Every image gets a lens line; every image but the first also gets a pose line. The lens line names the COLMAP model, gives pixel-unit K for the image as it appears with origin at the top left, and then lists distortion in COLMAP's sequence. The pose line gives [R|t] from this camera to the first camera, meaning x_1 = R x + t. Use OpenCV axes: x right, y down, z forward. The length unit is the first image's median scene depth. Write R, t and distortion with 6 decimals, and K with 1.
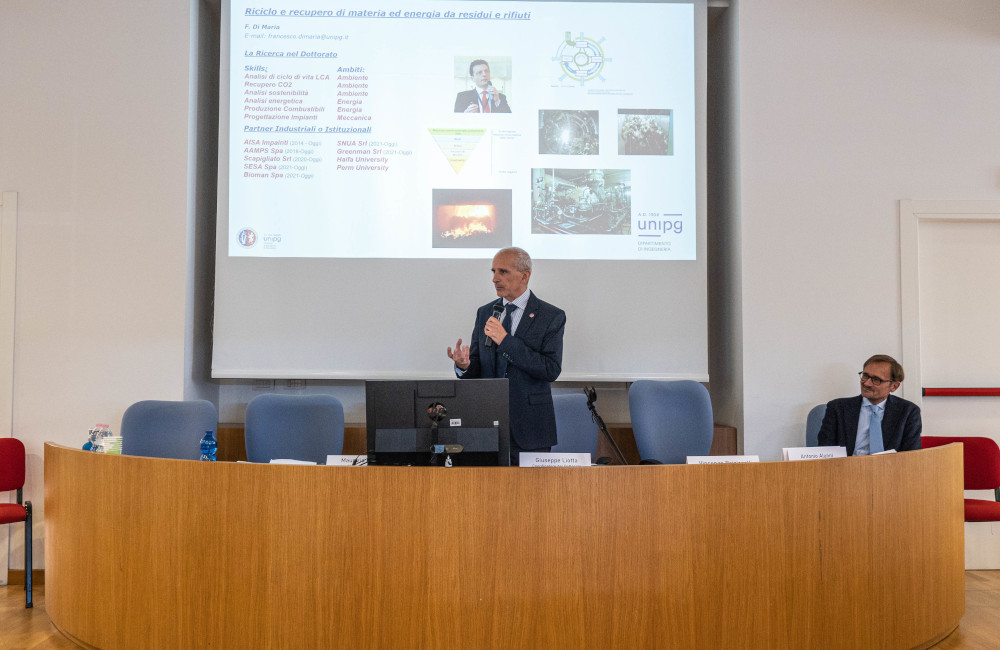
lens RADIAL K [[913.9, 0, 476.2], [0, 913.9, 274.6], [0, 0, 1]] dist [-0.004232, -0.006053]
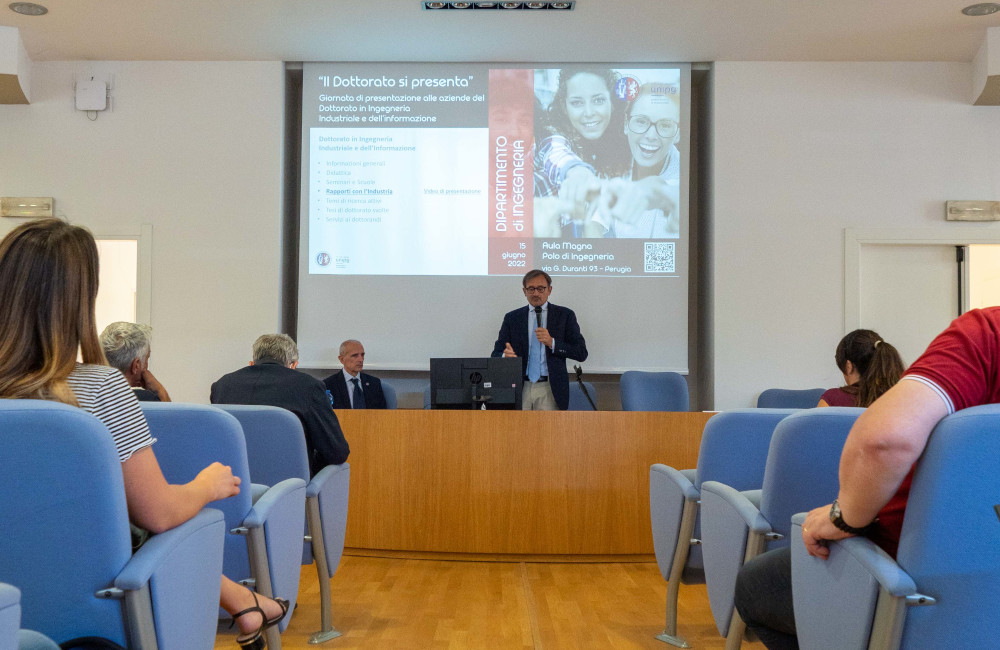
lens RADIAL K [[1085.9, 0, 442.0], [0, 1085.9, 344.4], [0, 0, 1]] dist [0.011196, 0.009584]
pose [[0.998300, 0.004800, -0.058083, 0.006725], [-0.001527, 0.998415, 0.056260, -0.011326], [0.058261, -0.056076, 0.996725, -0.831790]]
